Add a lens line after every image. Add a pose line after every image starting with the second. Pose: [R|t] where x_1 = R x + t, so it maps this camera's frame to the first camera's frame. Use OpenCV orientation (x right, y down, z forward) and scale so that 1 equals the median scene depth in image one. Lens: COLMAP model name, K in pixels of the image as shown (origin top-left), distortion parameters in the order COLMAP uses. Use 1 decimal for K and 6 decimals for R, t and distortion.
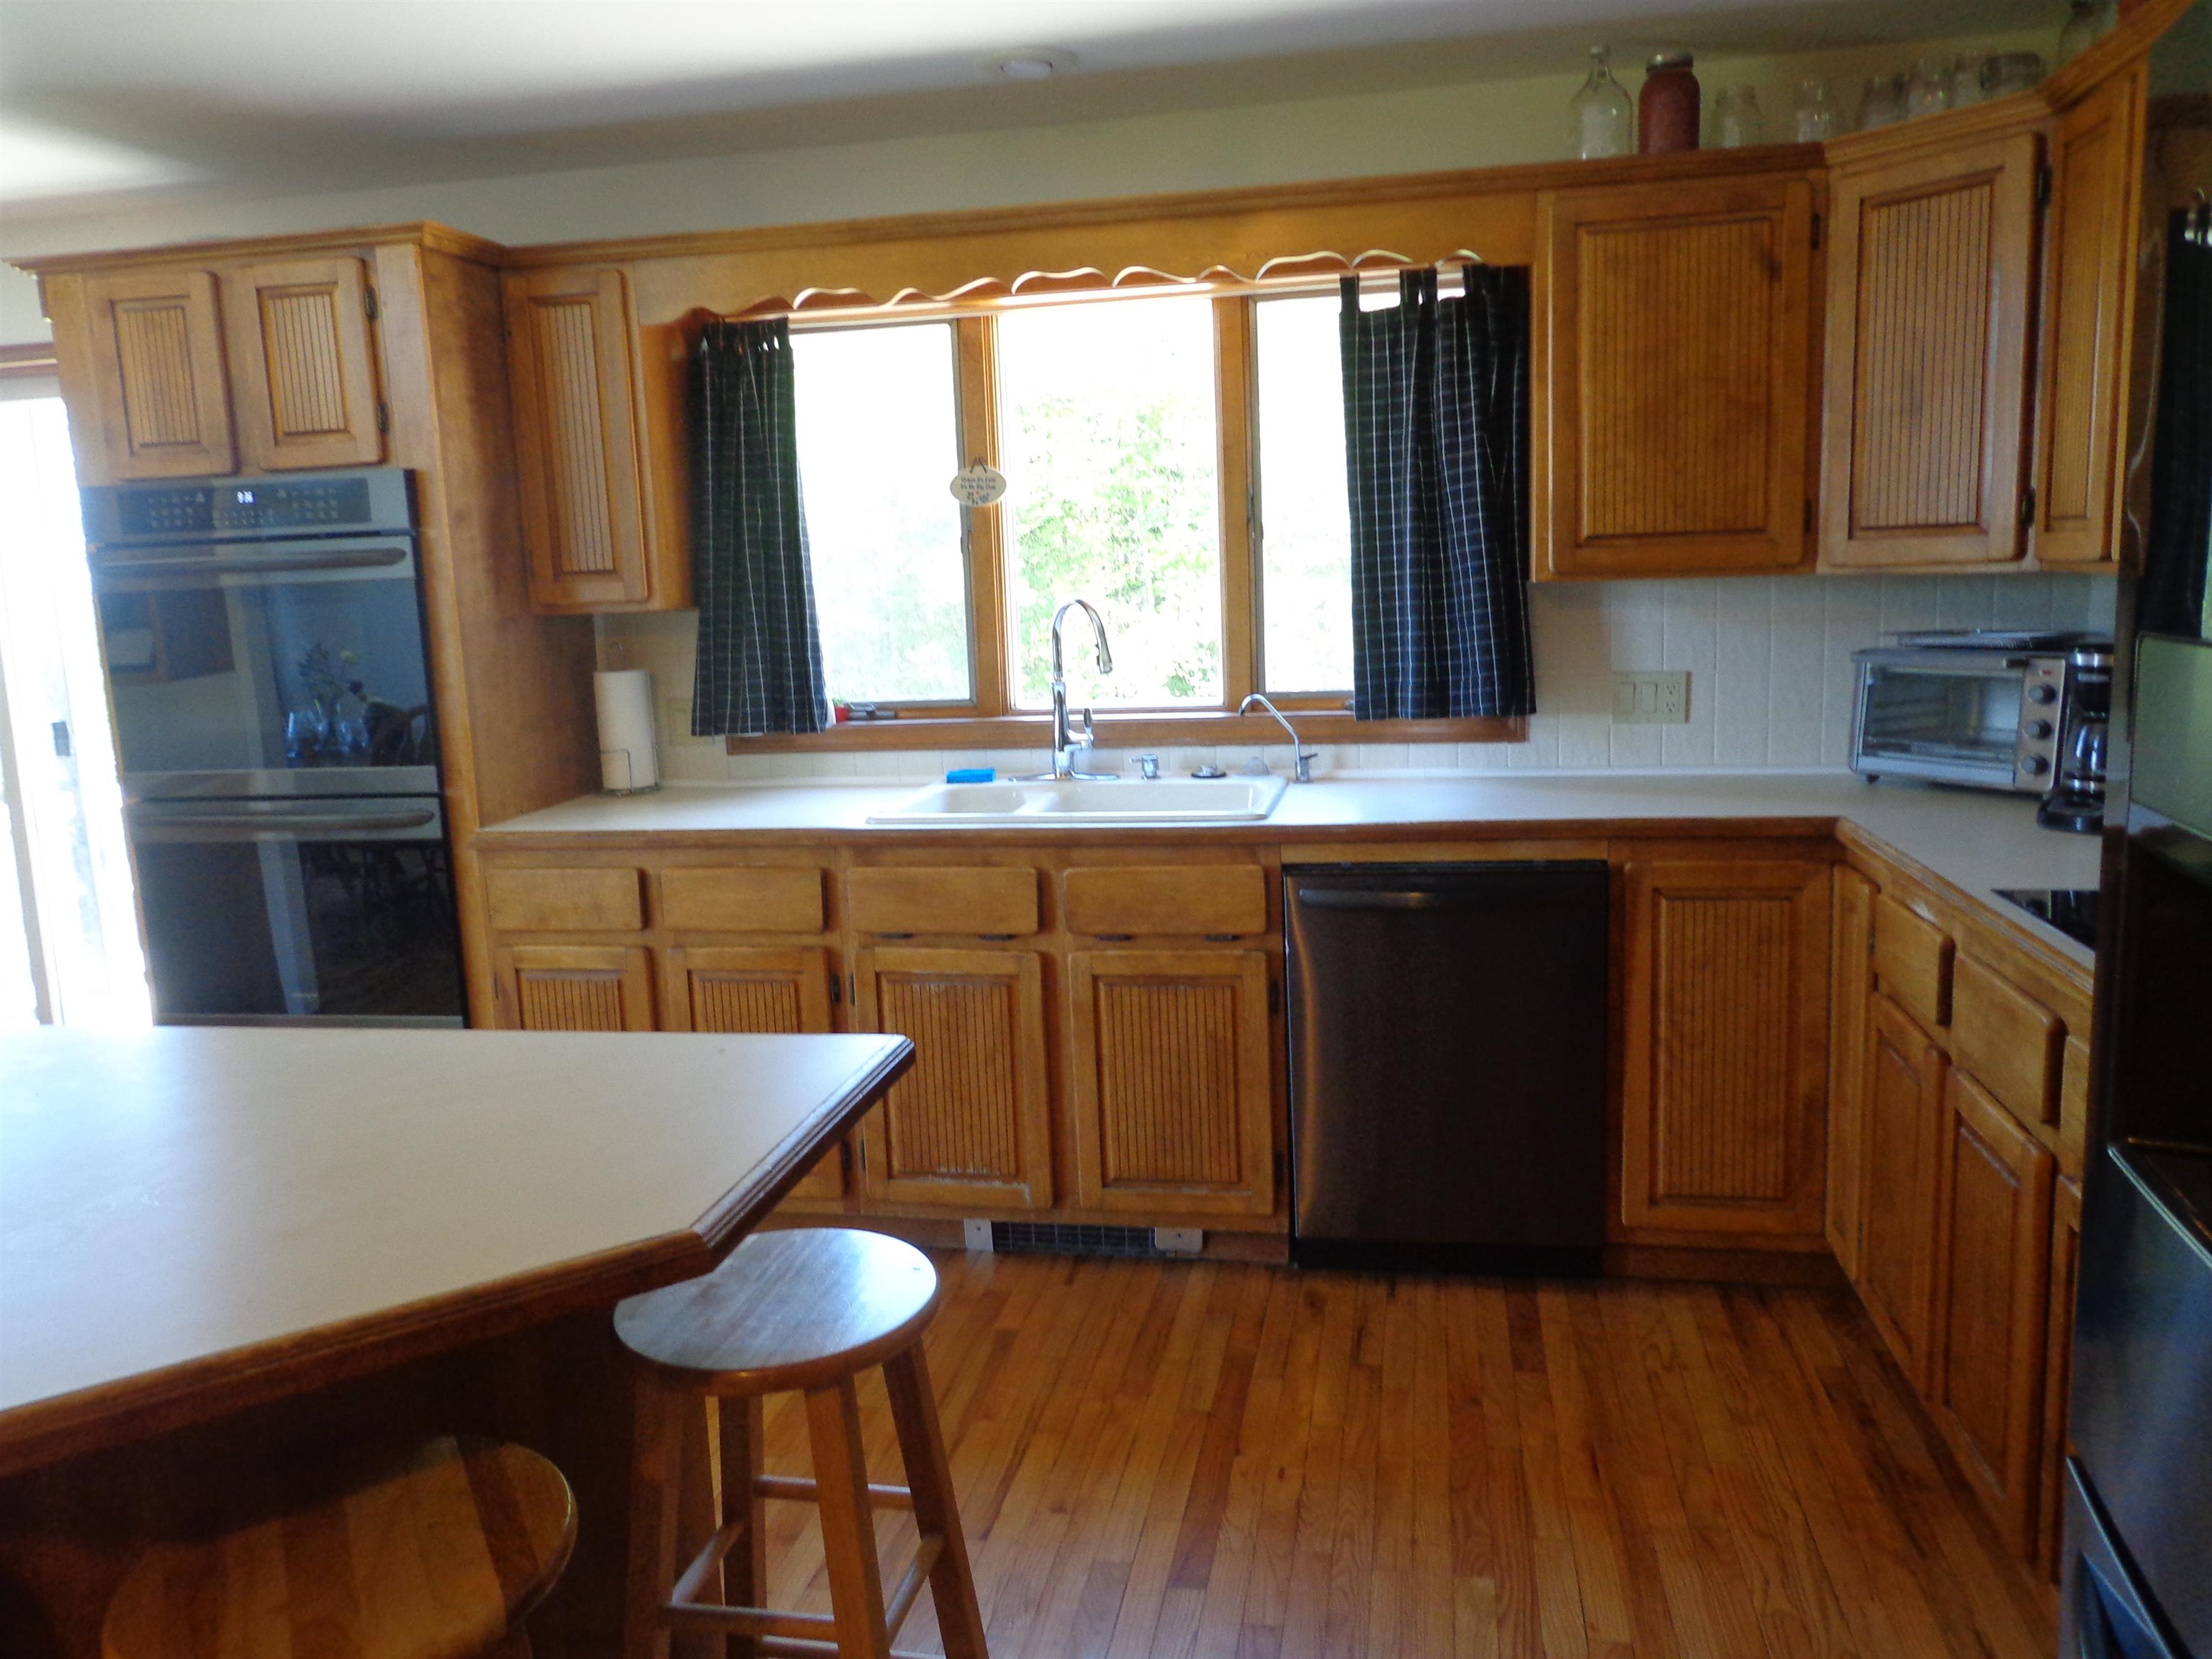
lens RADIAL K [[1644.1, 0, 1102.8], [0, 1644.1, 820.3], [0, 0, 1]] dist [0.005766, 0.008759]
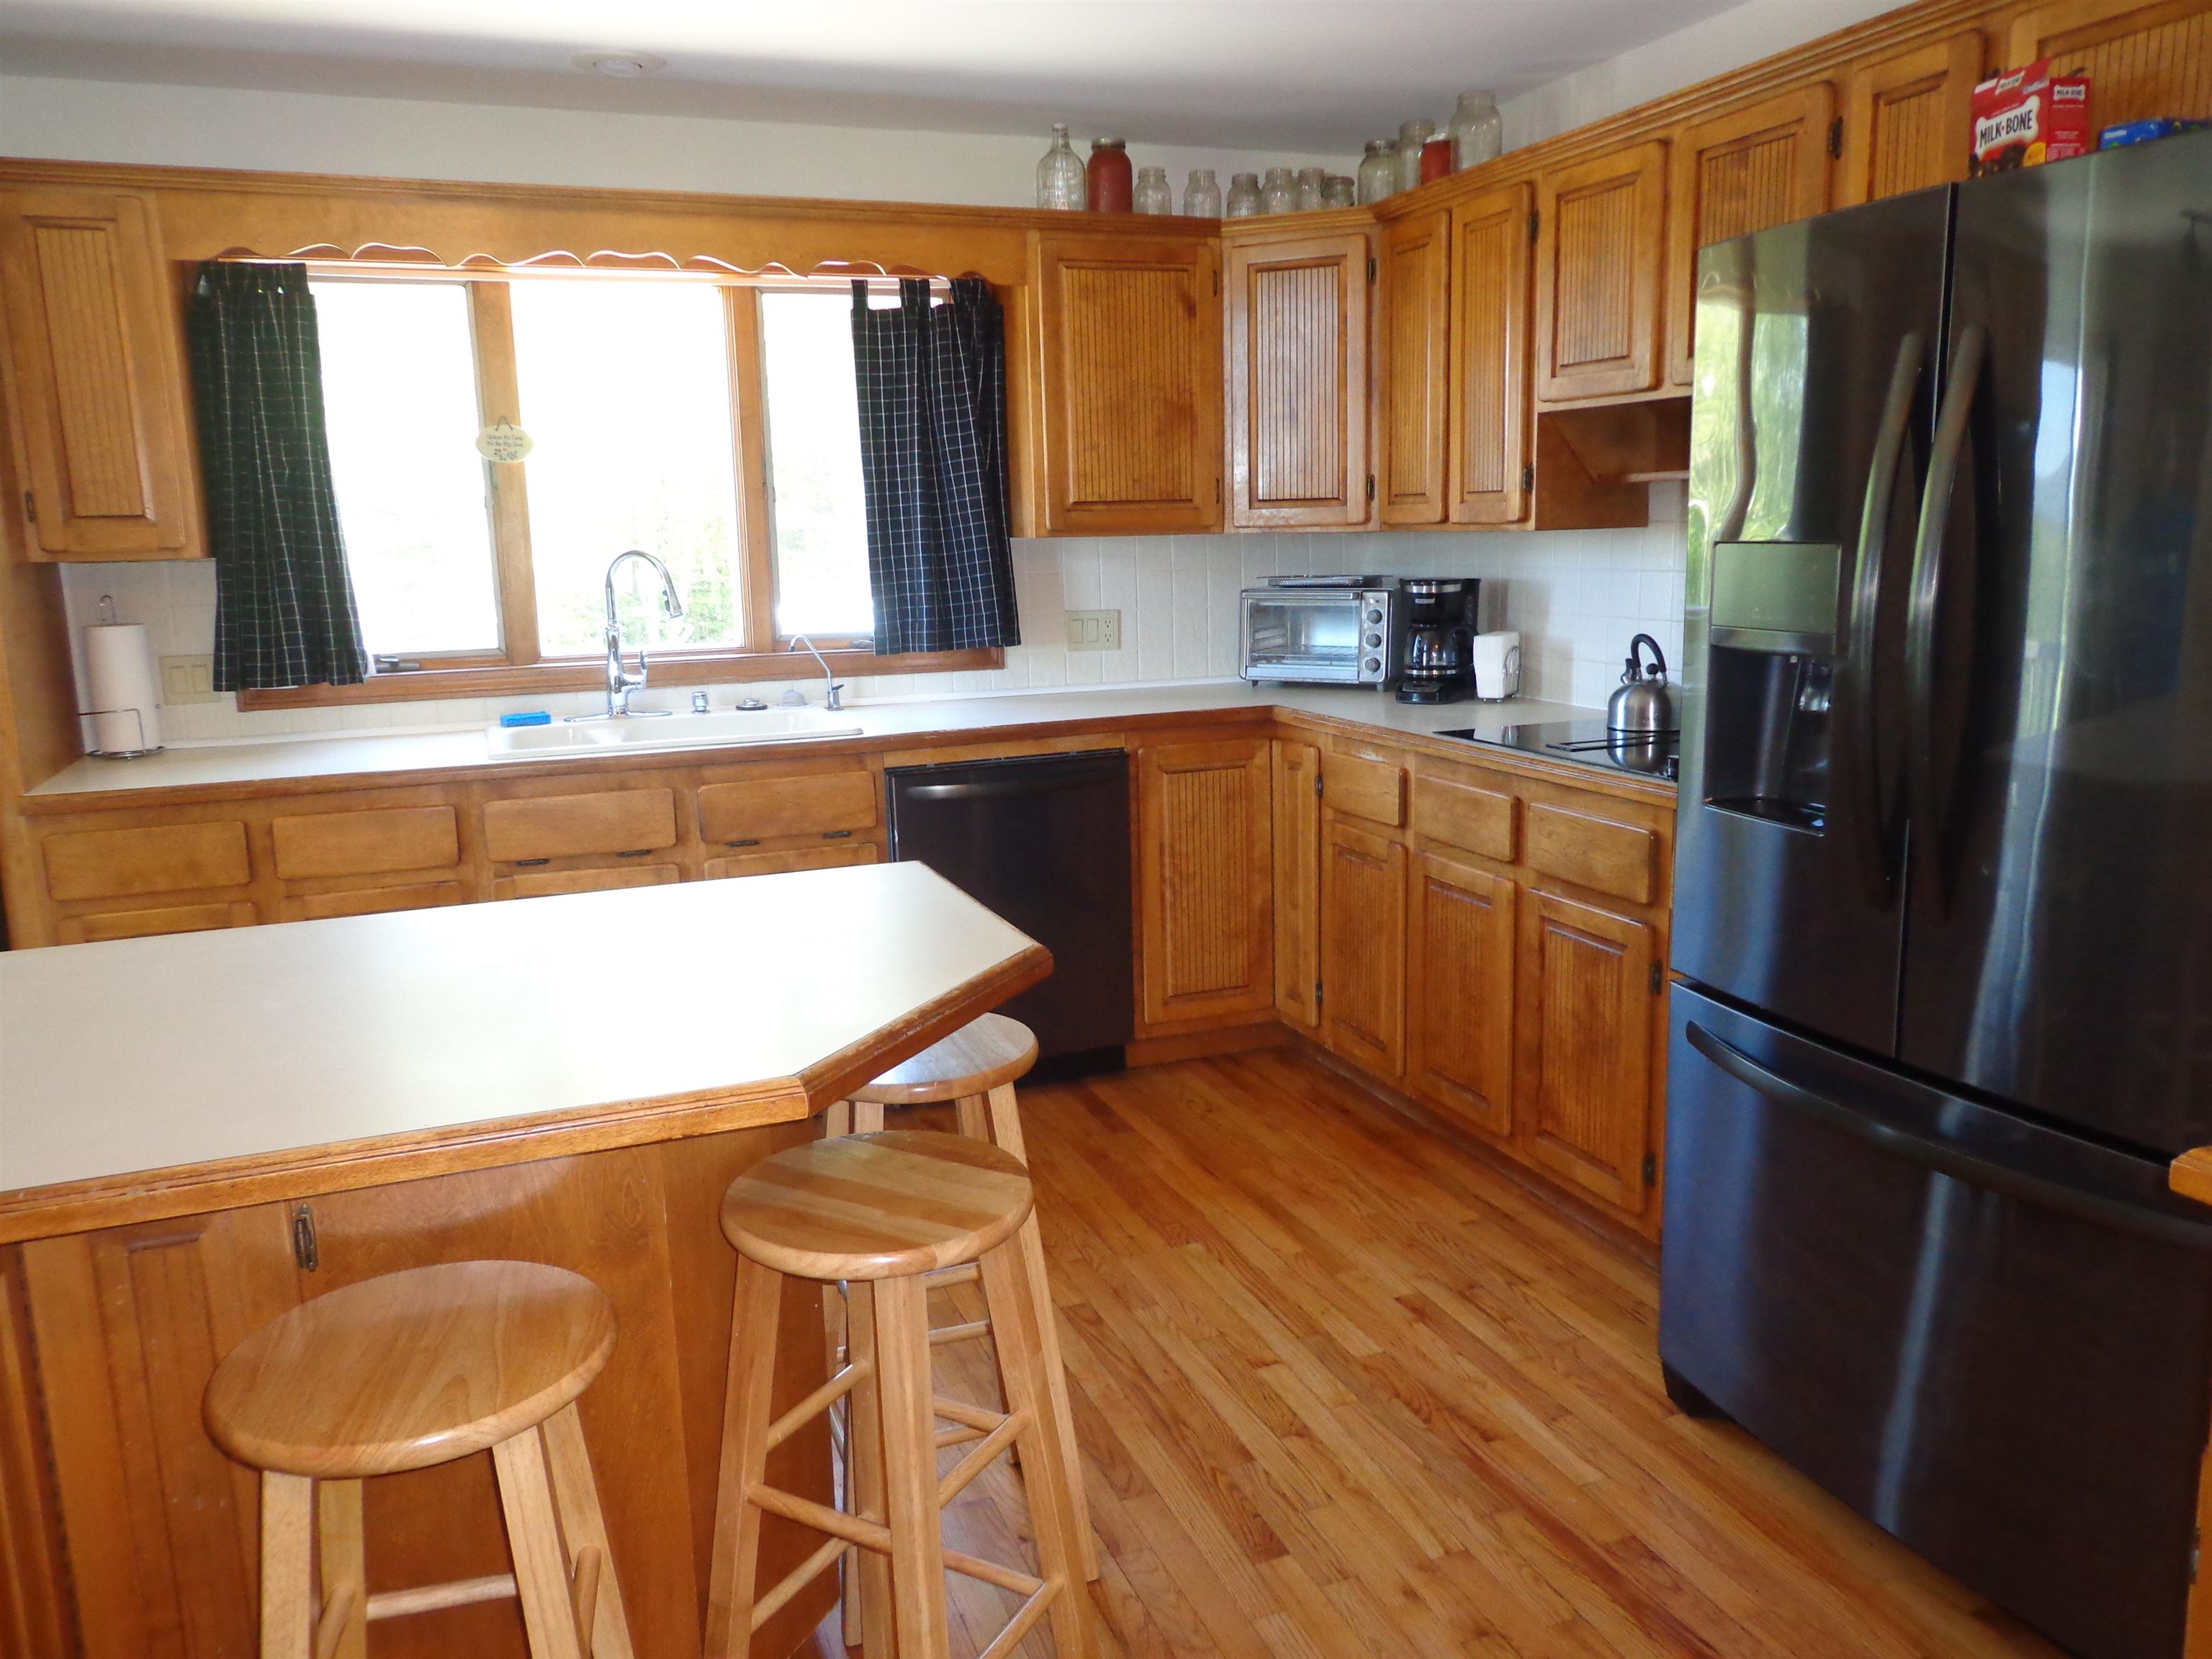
lens RADIAL K [[1644.1, 0, 1102.8], [0, 1644.1, 820.3], [0, 0, 1]] dist [0.005766, 0.008759]
pose [[0.848341, -0.077661, 0.523724, -0.371333], [0.074101, 0.996863, 0.027791, 0.041001], [-0.524239, 0.015232, 0.851435, -0.104584]]
